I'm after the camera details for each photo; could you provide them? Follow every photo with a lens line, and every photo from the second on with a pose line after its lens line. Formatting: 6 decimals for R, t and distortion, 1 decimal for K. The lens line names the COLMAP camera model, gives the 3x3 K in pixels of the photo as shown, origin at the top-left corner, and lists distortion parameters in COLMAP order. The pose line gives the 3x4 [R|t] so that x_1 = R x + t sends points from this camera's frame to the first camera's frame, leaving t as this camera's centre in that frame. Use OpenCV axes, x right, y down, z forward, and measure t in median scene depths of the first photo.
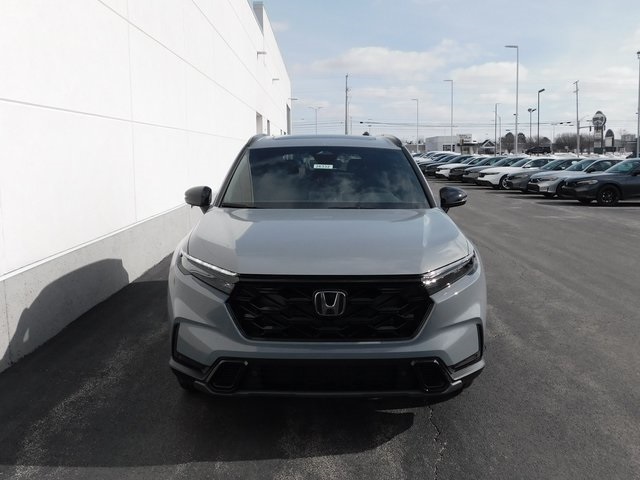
lens RADIAL K [[423.3, 0, 330.6], [0, 423.3, 219.7], [0, 0, 1]] dist [-0.033463, 0.017390]
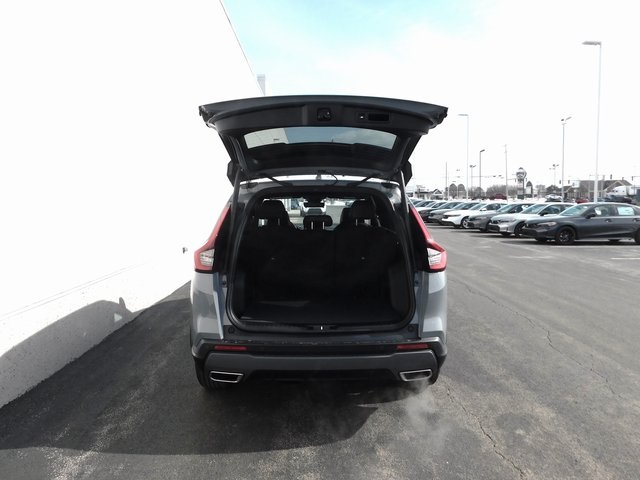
lens RADIAL K [[423.3, 0, 318.8], [0, 423.3, 238.2], [0, 0, 1]] dist [-0.033463, 0.017390]
pose [[0.999970, 0.002264, -0.007454, 0.005729], [-0.002720, 0.998088, -0.061751, 0.030083], [0.007300, 0.061769, 0.998064, -0.198975]]
